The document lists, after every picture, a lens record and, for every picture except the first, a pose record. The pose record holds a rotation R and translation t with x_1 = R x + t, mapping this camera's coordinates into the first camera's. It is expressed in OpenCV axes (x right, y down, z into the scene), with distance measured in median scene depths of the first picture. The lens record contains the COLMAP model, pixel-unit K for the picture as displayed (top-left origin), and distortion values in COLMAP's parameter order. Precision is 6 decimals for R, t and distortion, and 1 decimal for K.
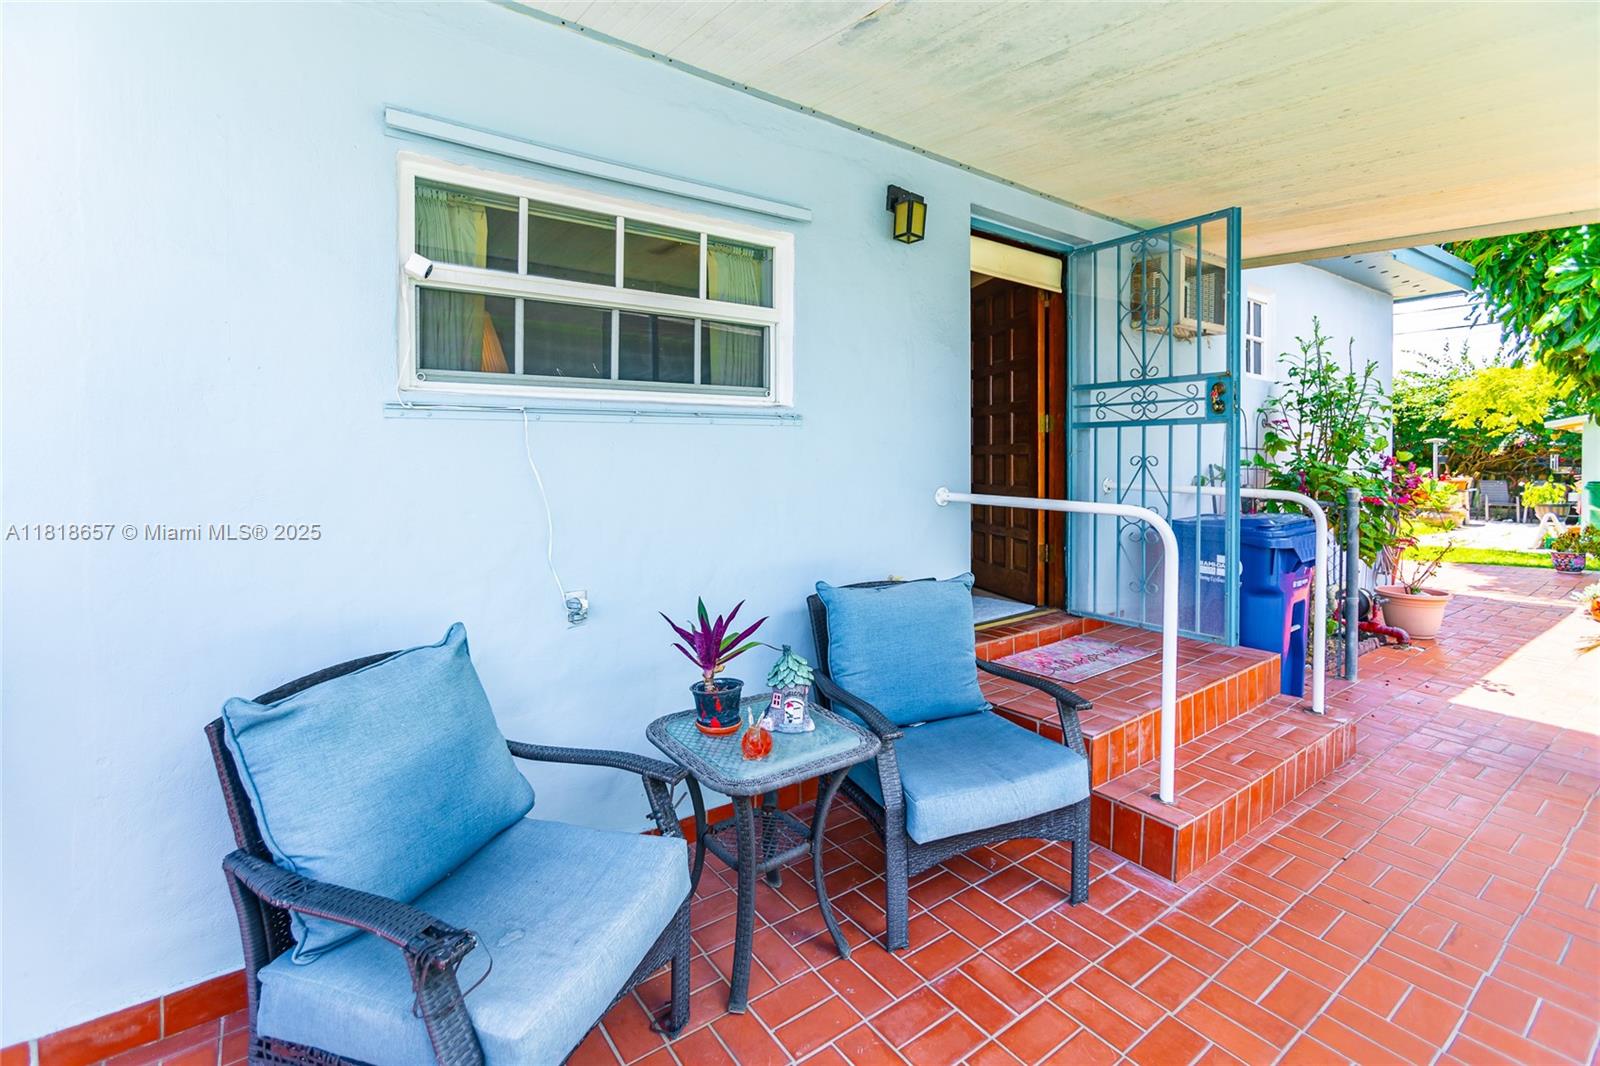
lens RADIAL K [[726.5, 0, 793.9], [0, 726.5, 470.8], [0, 0, 1]] dist [-0.015233, 0.008909]
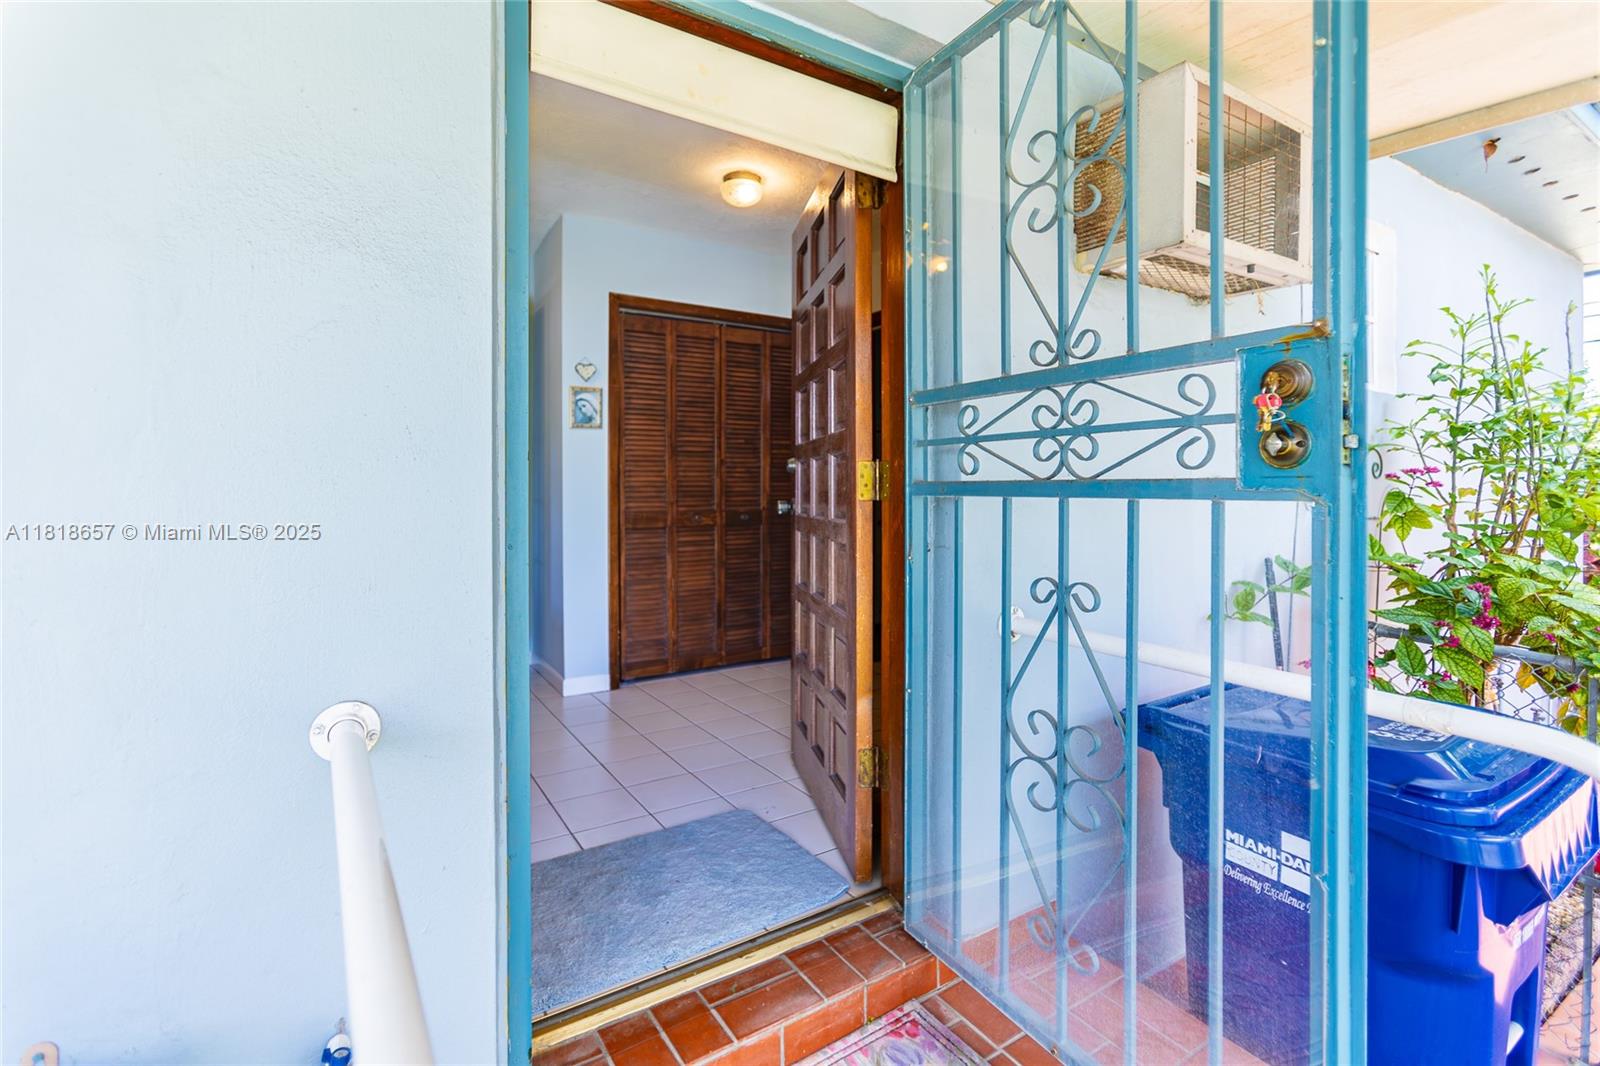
lens RADIAL K [[726.5, 0, 756.3], [0, 726.5, 492.0], [0, 0, 1]] dist [-0.015233, 0.008909]
pose [[0.994792, 0.005192, -0.101797, 0.356913], [-0.006884, 0.999844, -0.016281, -0.055670], [0.101696, 0.016897, 0.994672, 0.607129]]
